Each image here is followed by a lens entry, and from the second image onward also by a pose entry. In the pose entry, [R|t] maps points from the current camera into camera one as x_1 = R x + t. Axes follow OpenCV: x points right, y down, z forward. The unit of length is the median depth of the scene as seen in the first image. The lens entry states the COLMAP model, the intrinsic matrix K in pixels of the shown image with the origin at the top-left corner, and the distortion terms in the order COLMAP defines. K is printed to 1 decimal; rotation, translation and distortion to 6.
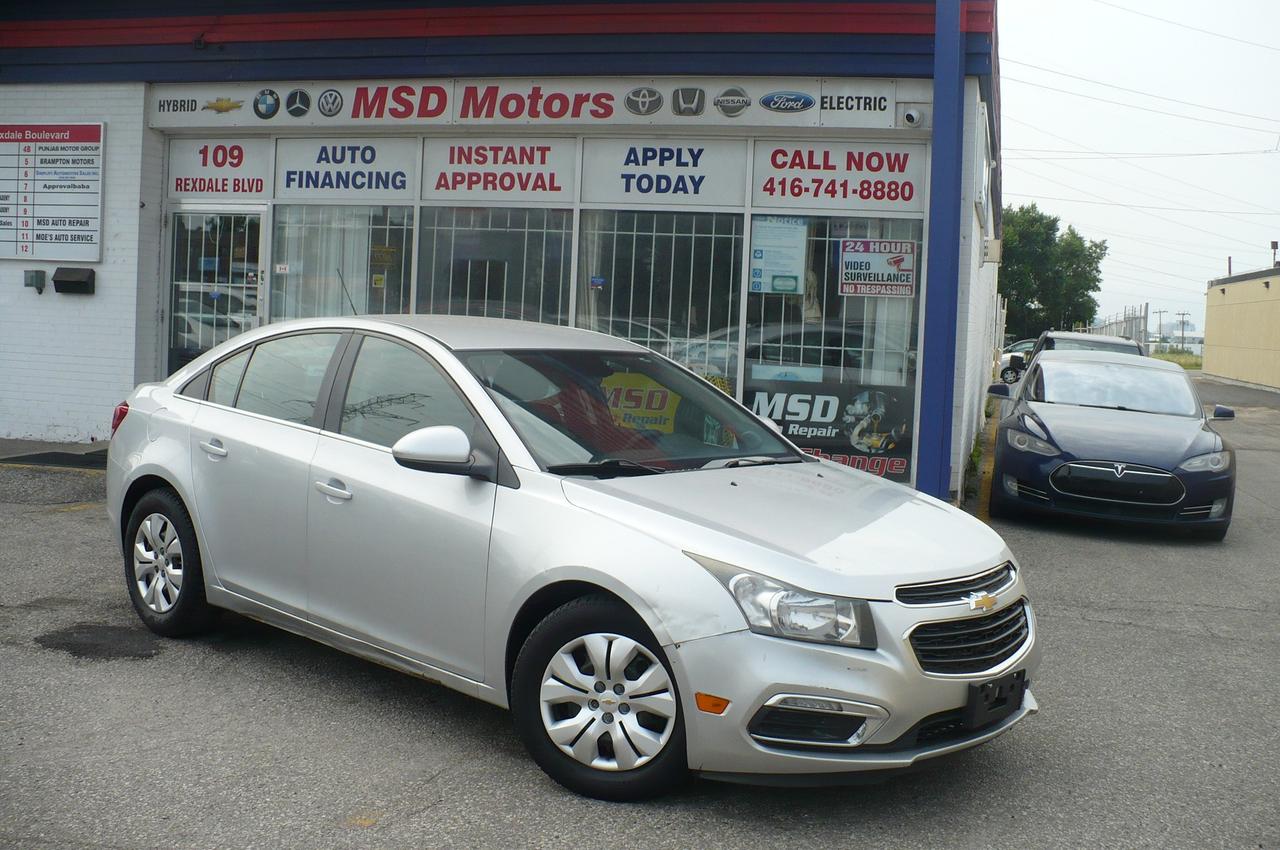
lens RADIAL K [[1411.9, 0, 644.0], [0, 1411.9, 399.1], [0, 0, 1]] dist [-0.285059, 0.430916]
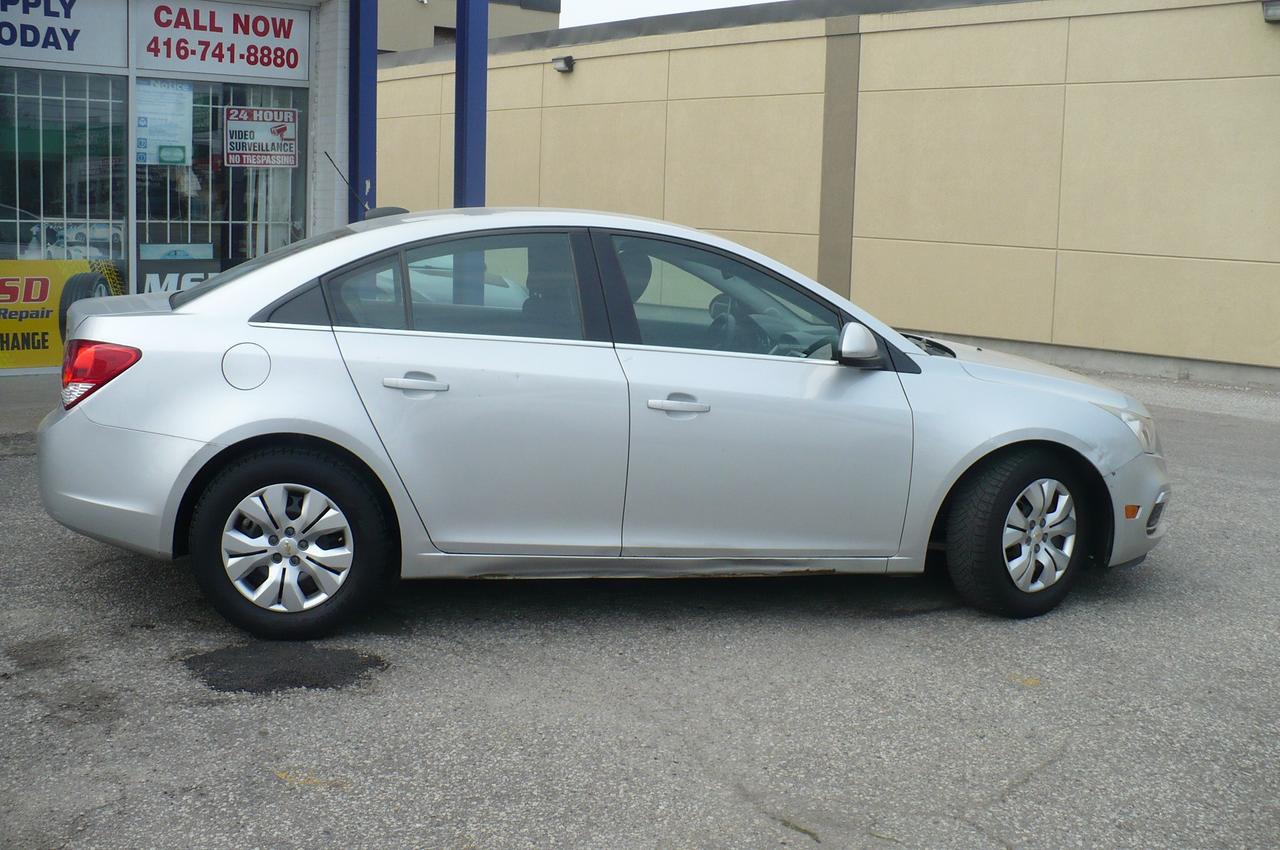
lens RADIAL K [[1411.9, 0, 644.0], [0, 1411.9, 399.1], [0, 0, 1]] dist [-0.285059, 0.430916]
pose [[0.596912, -0.130525, 0.791618, -0.449363], [0.041693, 0.990391, 0.131862, -0.028761], [-0.801223, -0.045705, 0.596618, 0.214073]]
